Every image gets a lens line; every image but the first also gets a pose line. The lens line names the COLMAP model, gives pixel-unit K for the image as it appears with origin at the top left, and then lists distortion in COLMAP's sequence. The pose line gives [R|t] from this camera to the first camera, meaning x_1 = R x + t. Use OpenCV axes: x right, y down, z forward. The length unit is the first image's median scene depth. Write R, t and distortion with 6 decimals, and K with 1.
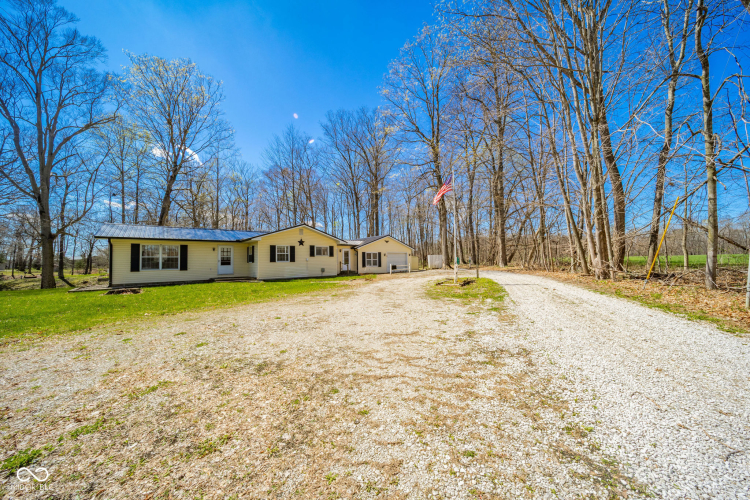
lens RADIAL K [[273.6, 0, 372.4], [0, 273.6, 249.0], [0, 0, 1]] dist [0.000799, -0.000006]
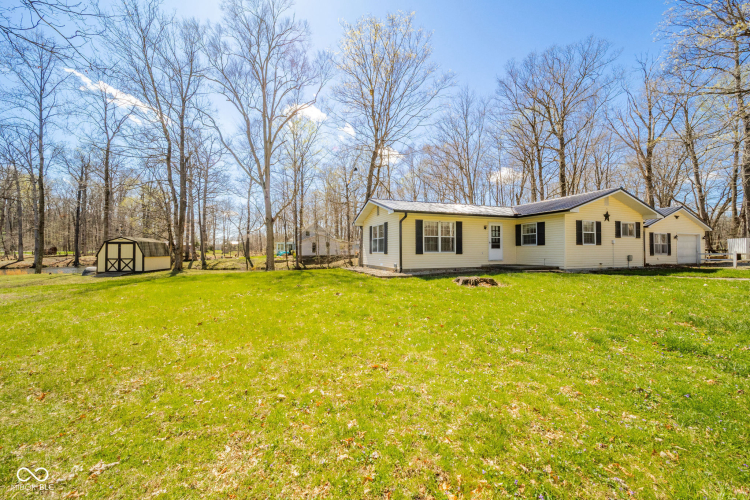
lens RADIAL K [[273.6, 0, 372.4], [0, 273.6, 249.0], [0, 0, 1]] dist [0.000799, -0.000006]
pose [[0.936819, 0.015371, -0.349477, -0.555892], [0.002329, 0.998738, 0.050171, 0.020394], [0.349807, -0.047816, 0.935601, 0.160628]]
